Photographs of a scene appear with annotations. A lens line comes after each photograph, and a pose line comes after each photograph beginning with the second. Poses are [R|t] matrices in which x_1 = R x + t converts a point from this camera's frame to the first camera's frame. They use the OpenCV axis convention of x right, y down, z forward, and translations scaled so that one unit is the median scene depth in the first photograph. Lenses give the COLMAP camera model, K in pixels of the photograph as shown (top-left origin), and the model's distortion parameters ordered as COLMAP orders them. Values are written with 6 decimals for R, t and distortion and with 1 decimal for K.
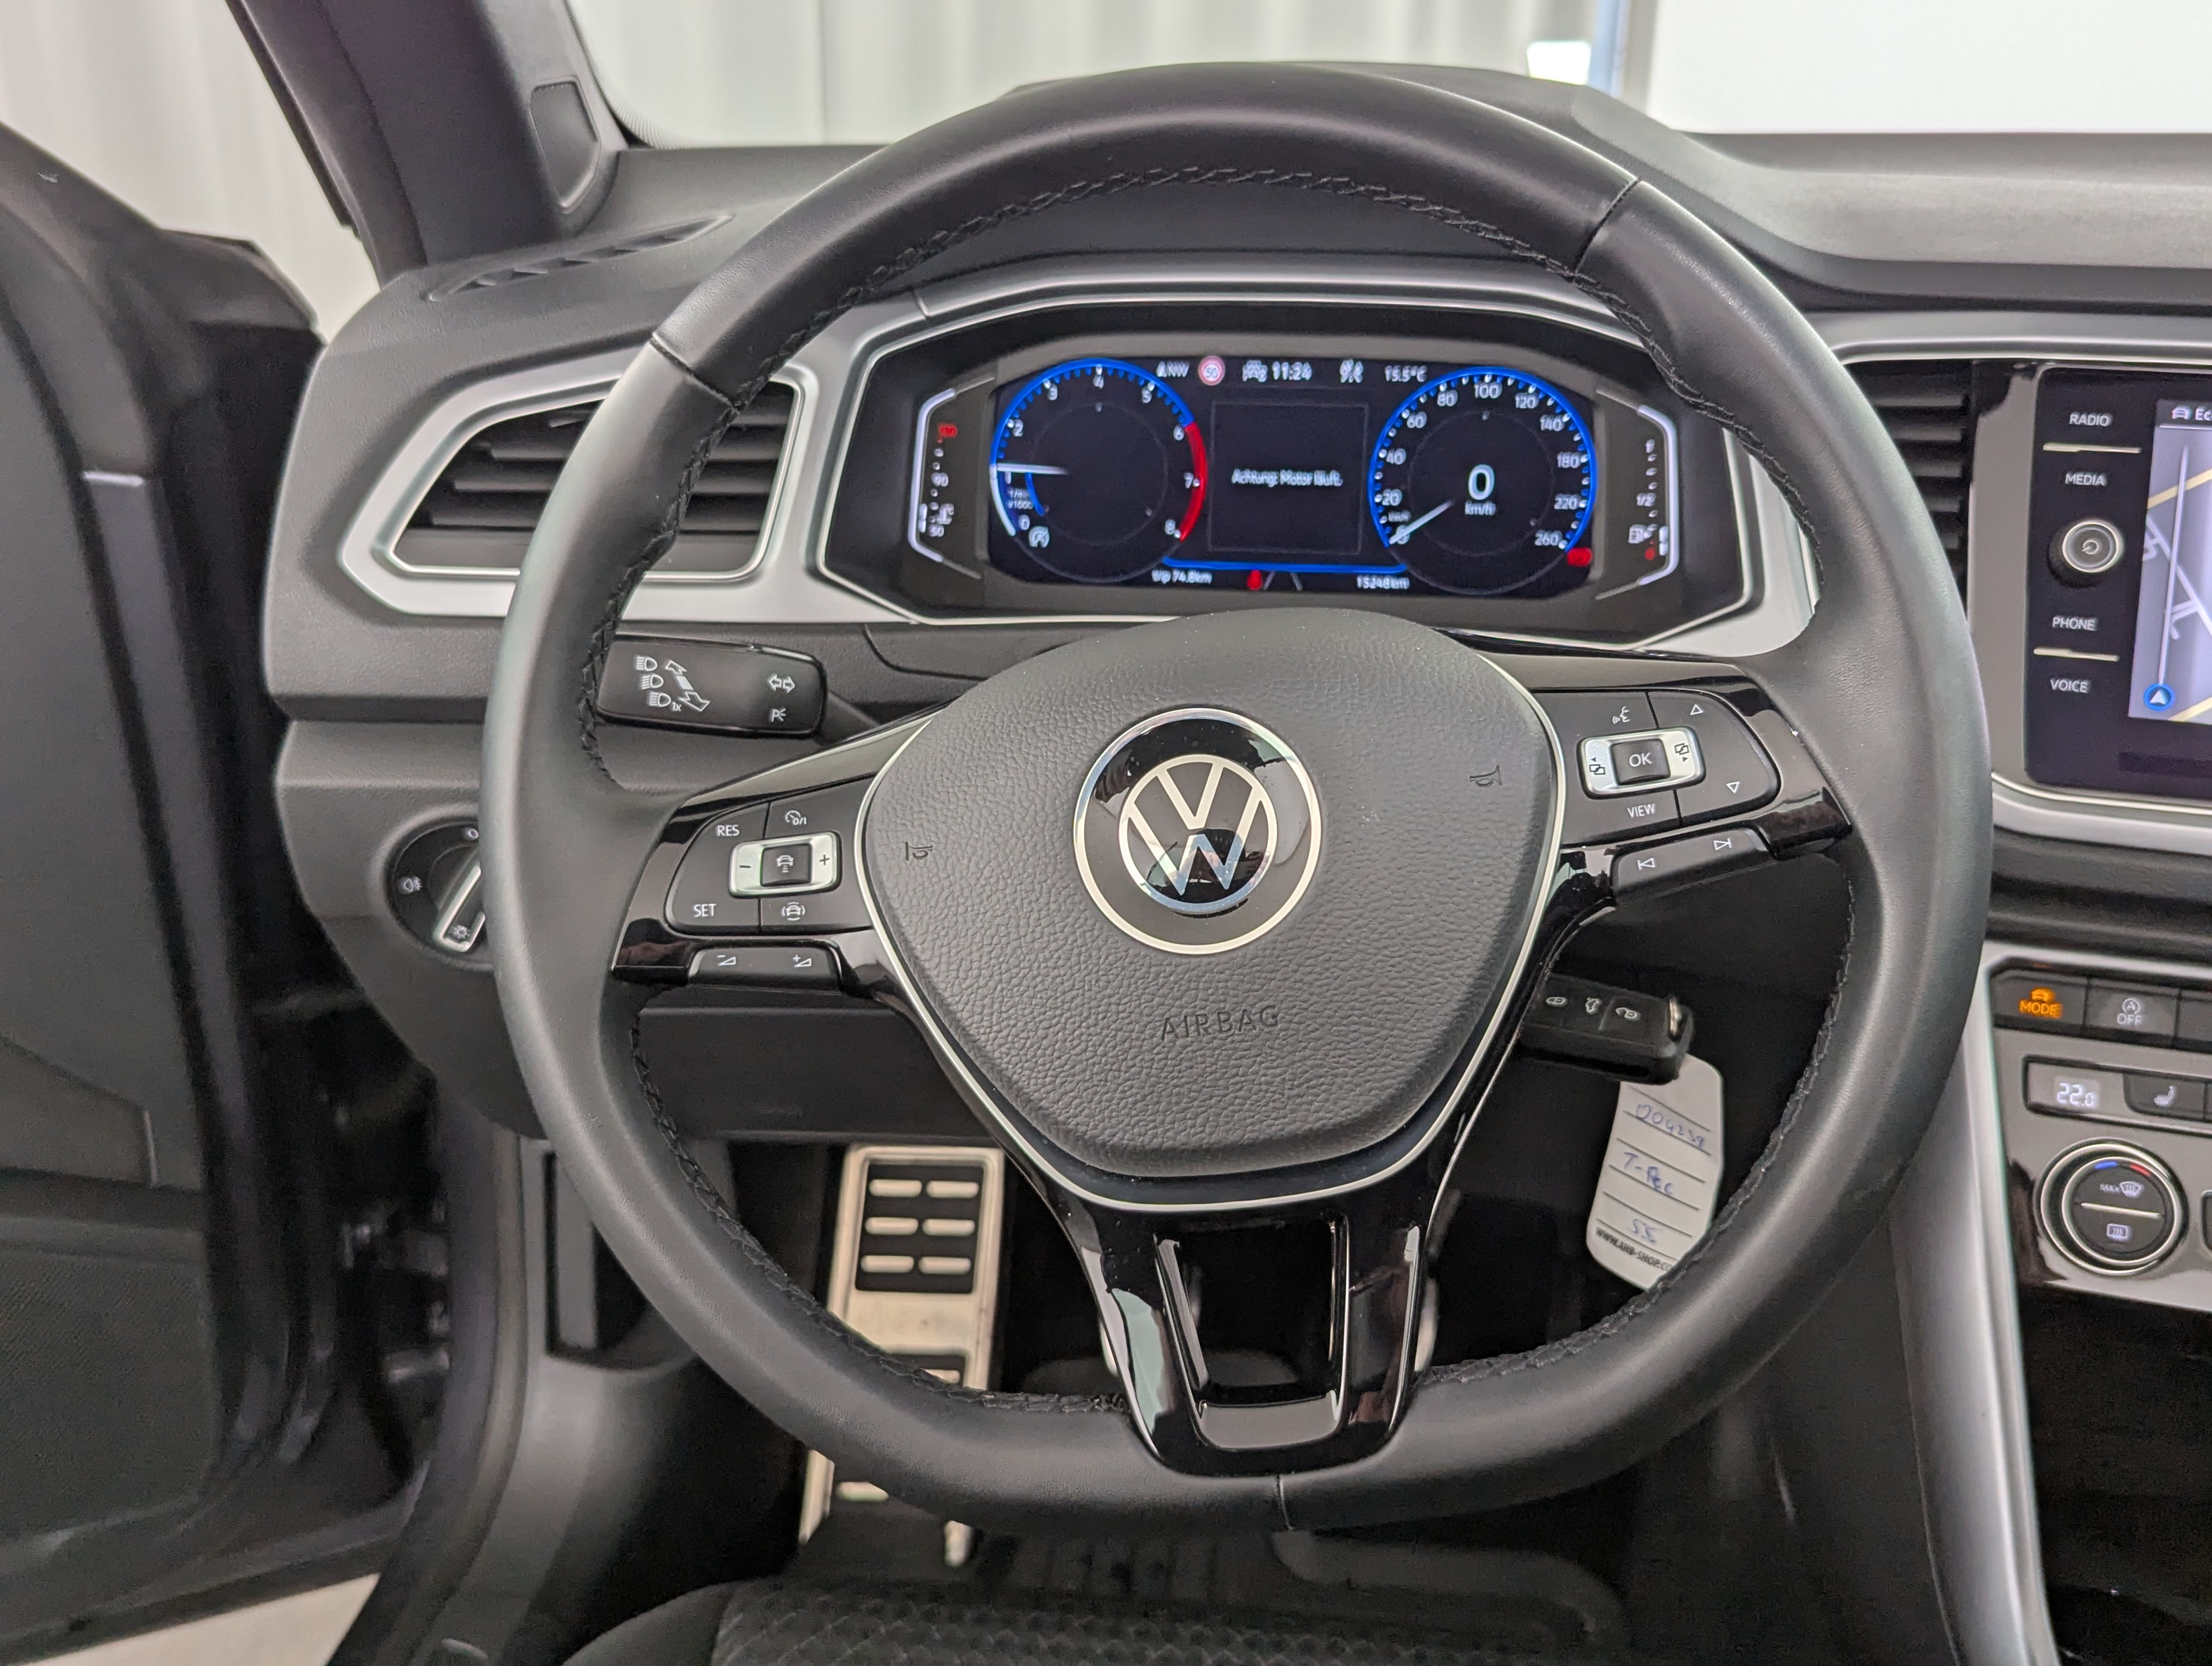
lens RADIAL K [[2032.2, 0, 1106.0], [0, 2032.2, 833.0], [0, 0, 1]] dist [0.053066, -0.114259]
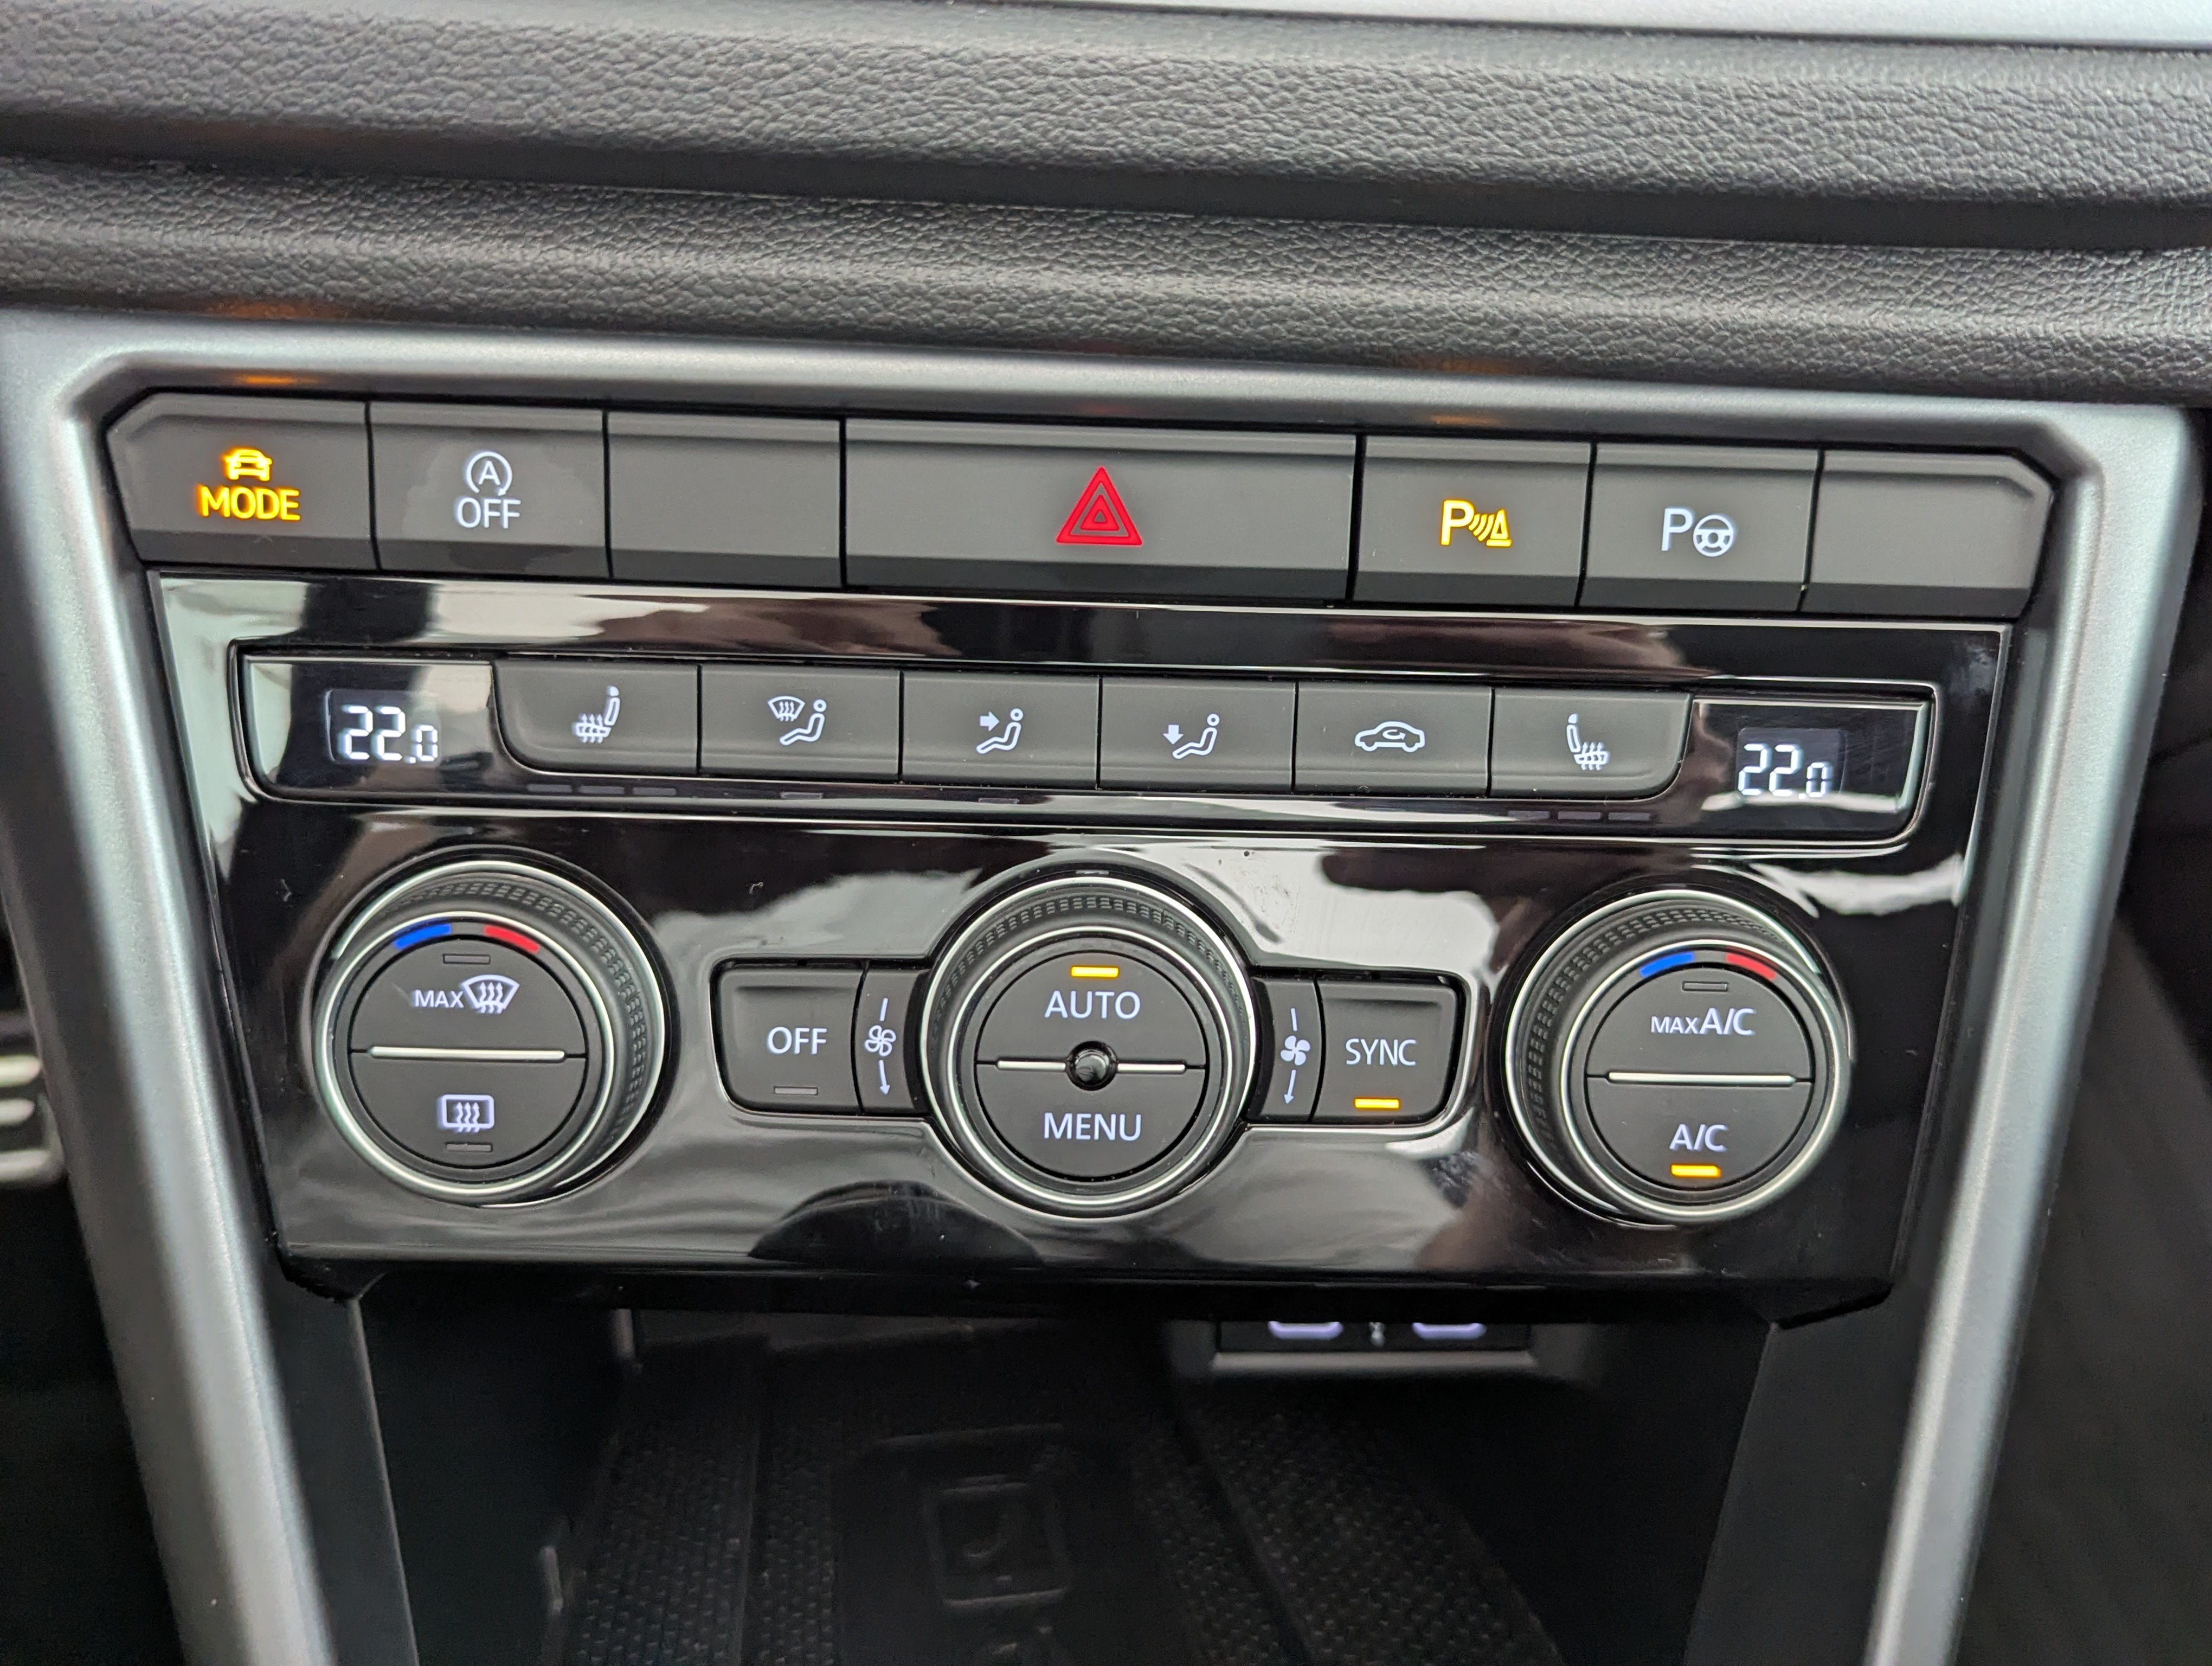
lens RADIAL K [[2111.6, 0, 1097.3], [0, 2111.6, 879.7], [0, 0, 1]] dist [-0.000456, 0.000552]
pose [[0.954148, -0.148655, 0.259812, 0.446603], [0.071743, 0.956239, 0.283654, 0.050330], [-0.290609, -0.252009, 0.923059, 0.552814]]
